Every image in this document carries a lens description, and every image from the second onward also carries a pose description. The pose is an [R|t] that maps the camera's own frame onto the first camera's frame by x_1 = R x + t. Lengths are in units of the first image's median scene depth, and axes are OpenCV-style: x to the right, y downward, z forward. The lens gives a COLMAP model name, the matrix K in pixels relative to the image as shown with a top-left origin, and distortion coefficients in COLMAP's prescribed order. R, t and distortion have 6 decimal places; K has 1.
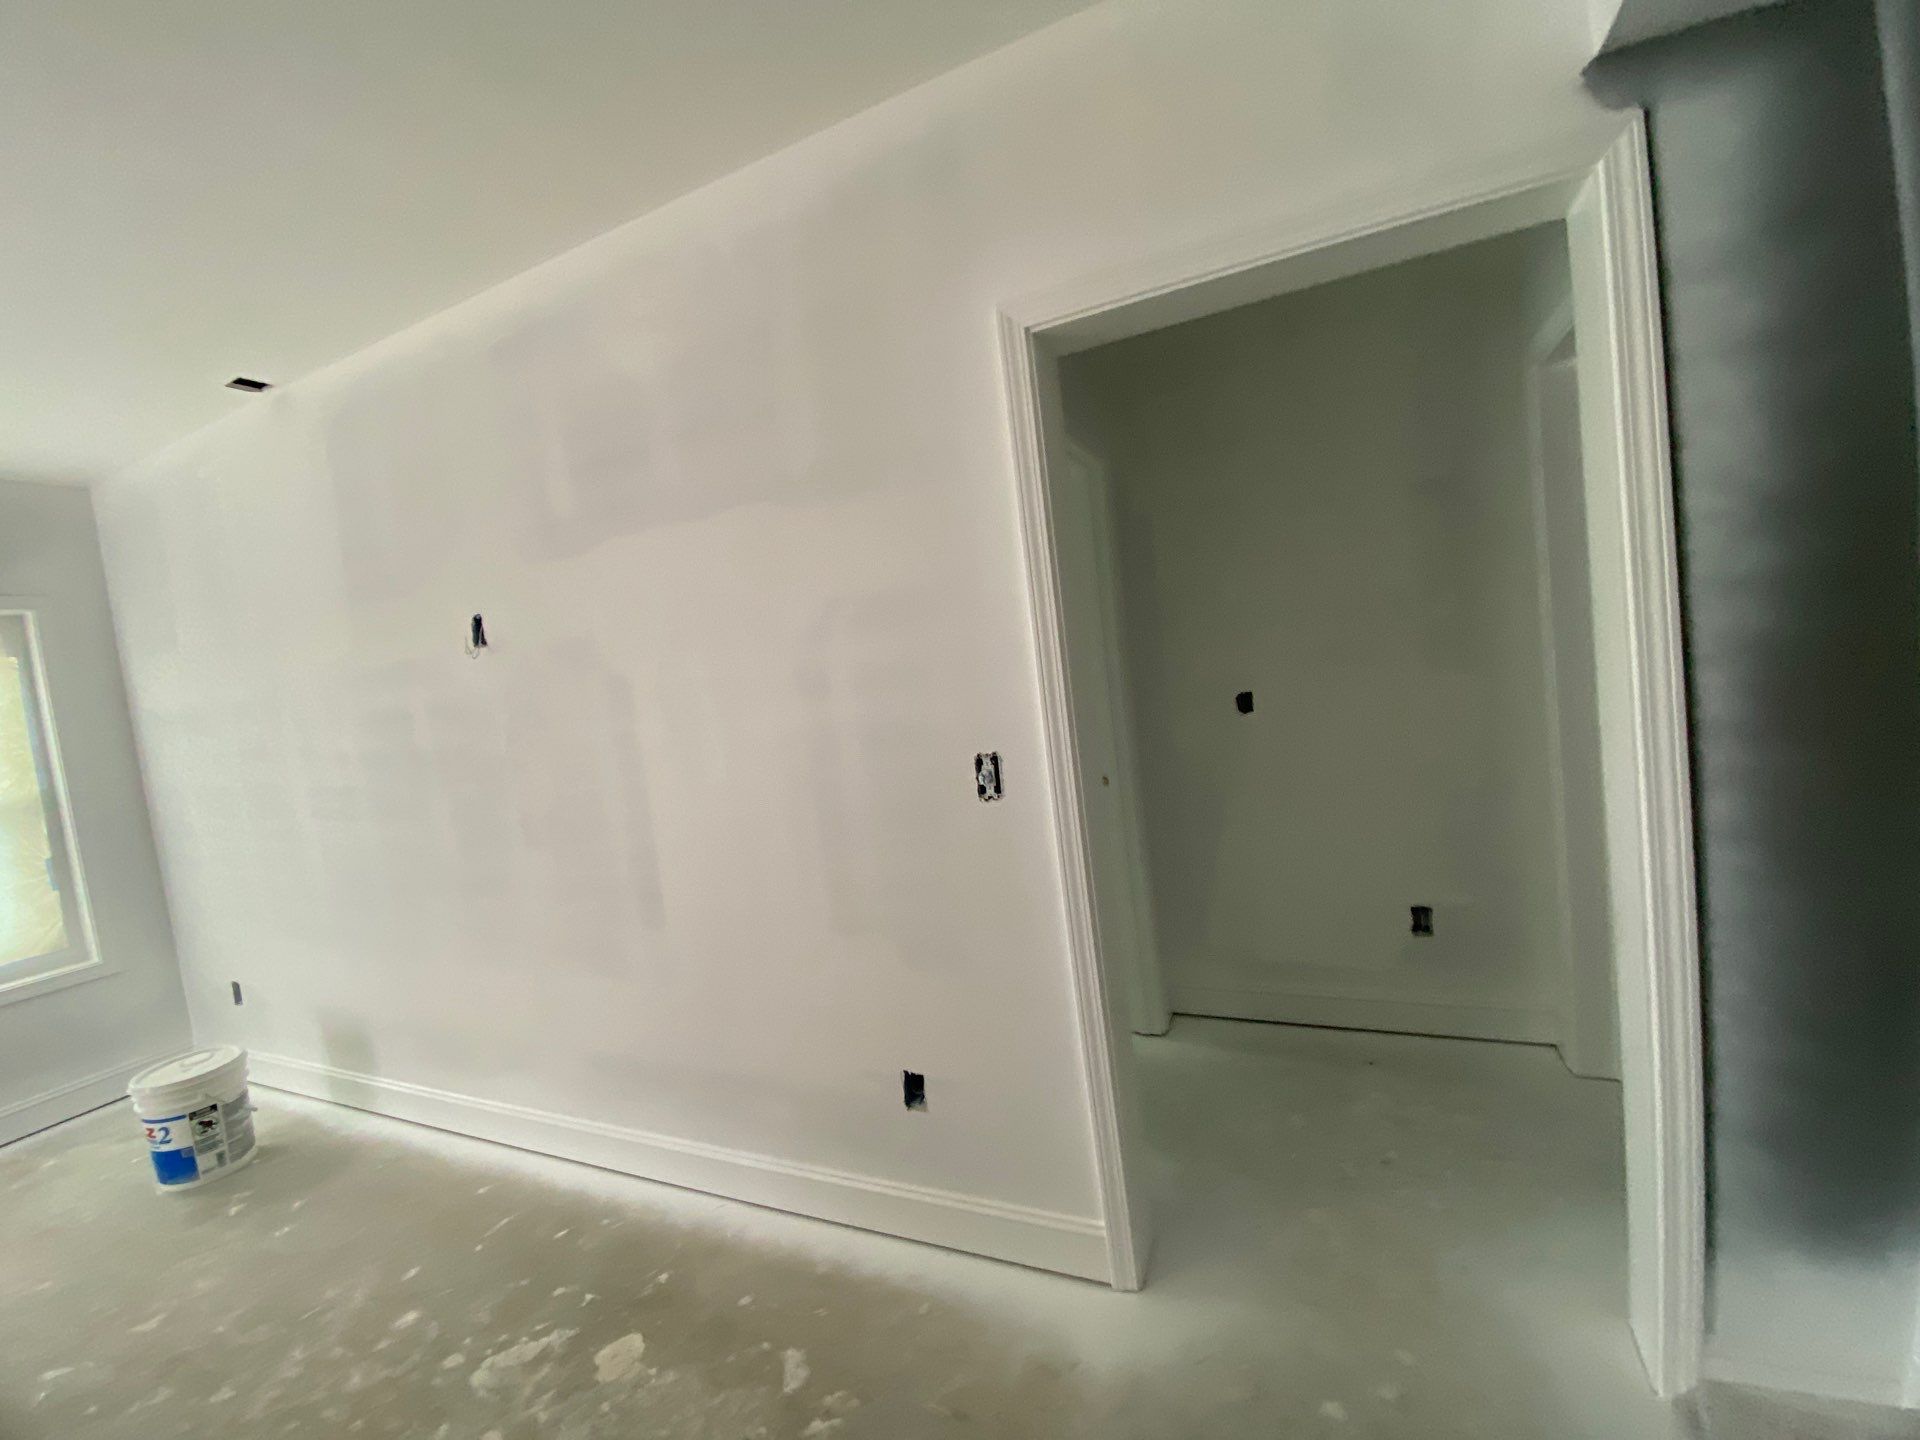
lens RADIAL K [[782.4, 0, 953.5], [0, 782.4, 719.7], [0, 0, 1]] dist [0.019160, -0.019481]
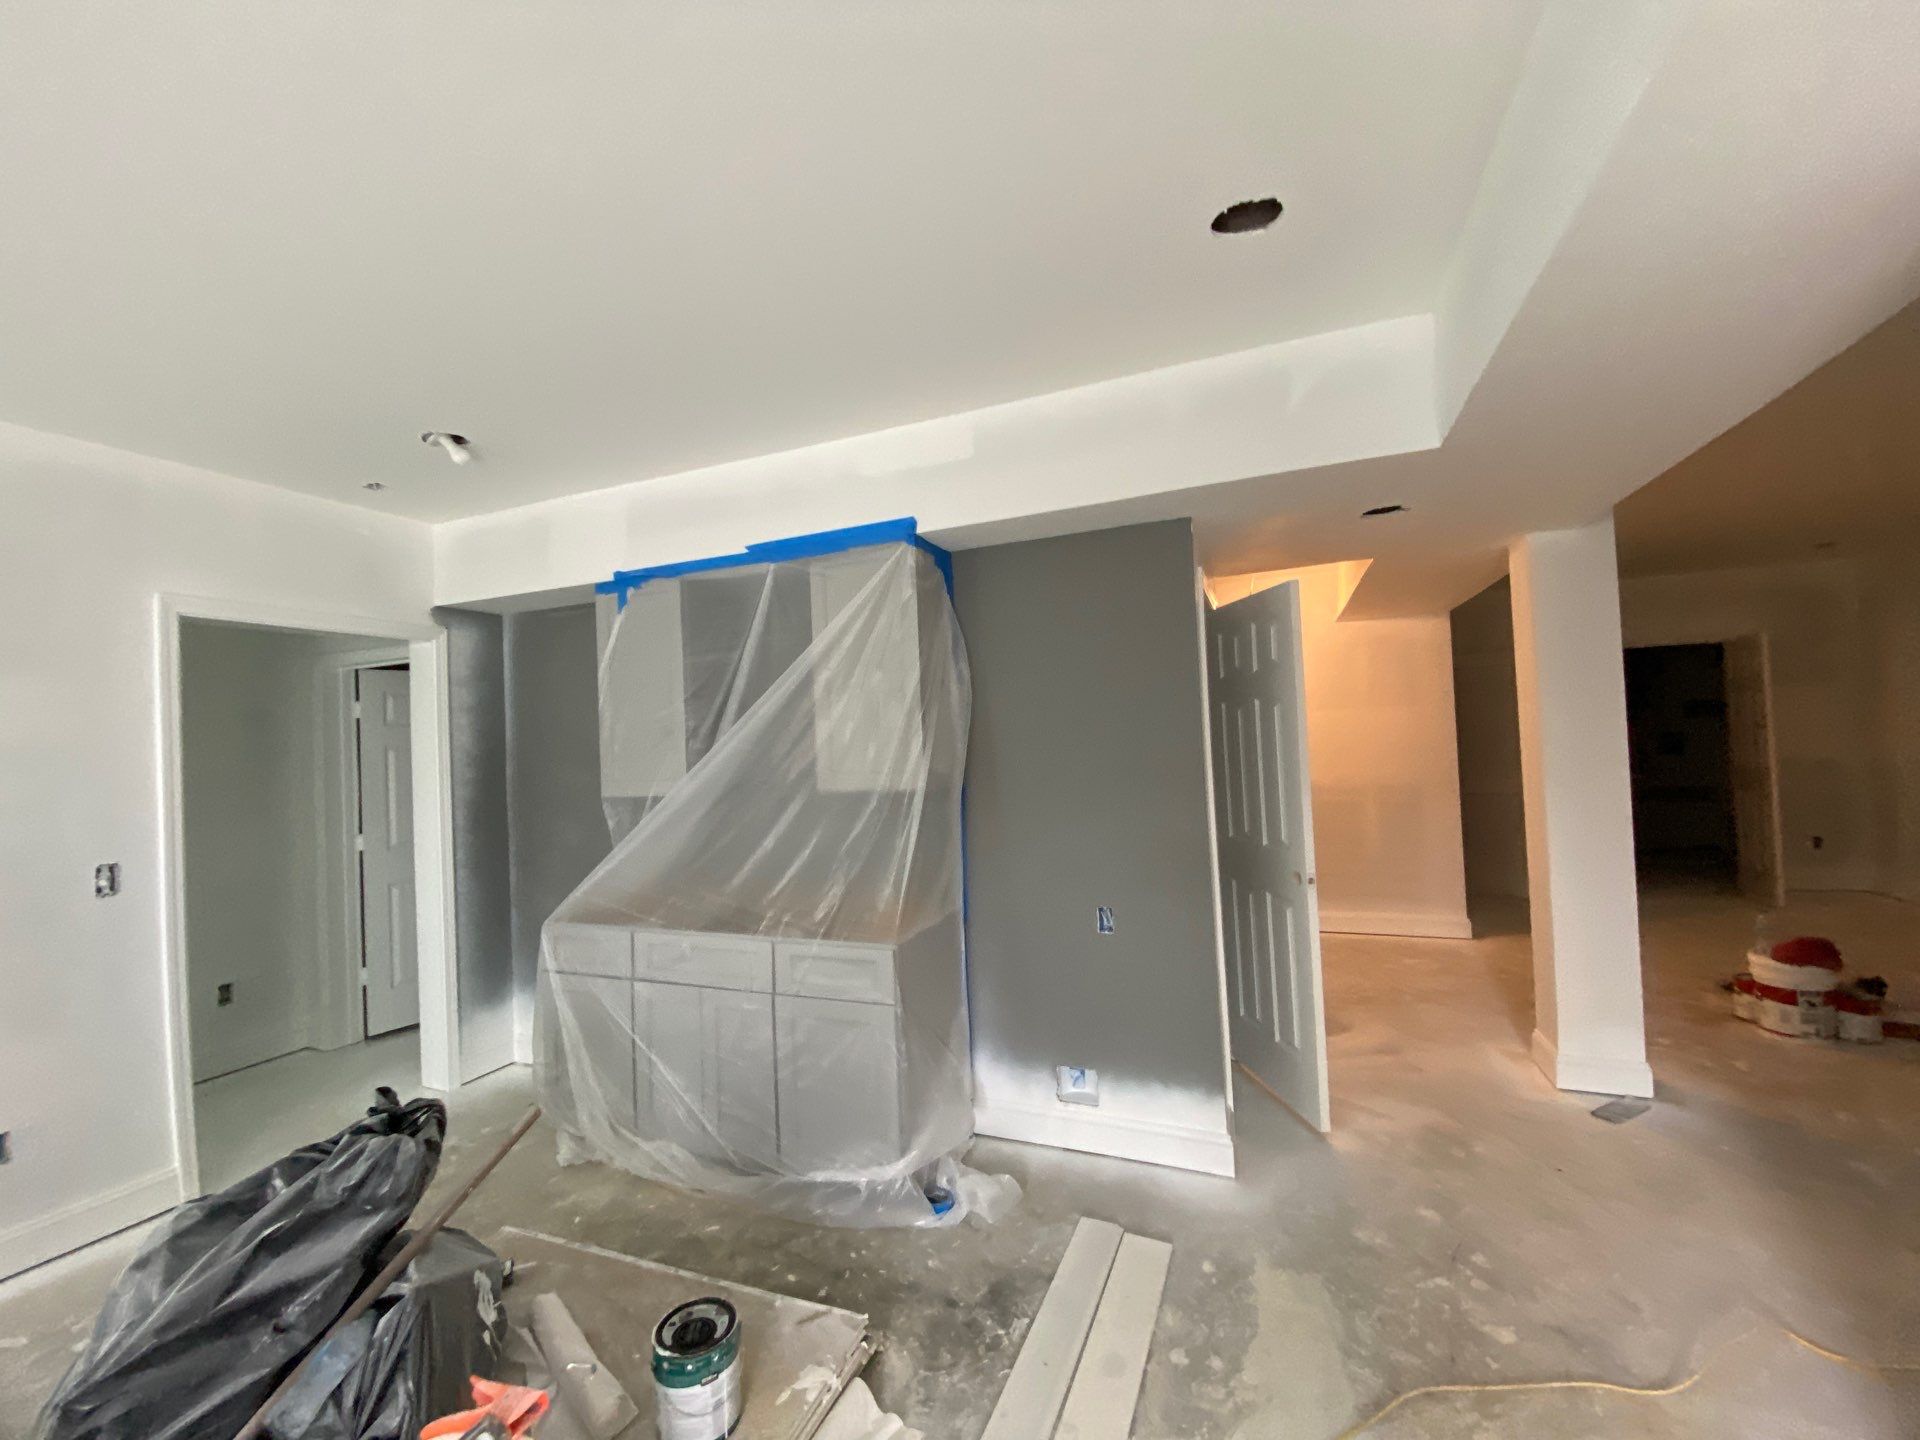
lens RADIAL K [[782.4, 0, 953.5], [0, 782.4, 719.7], [0, 0, 1]] dist [0.019160, -0.019481]
pose [[-0.029210, 0.142991, 0.989293, -1.506172], [0.117465, 0.983349, -0.138664, 0.166554], [-0.992647, 0.112157, -0.045520, -0.561414]]
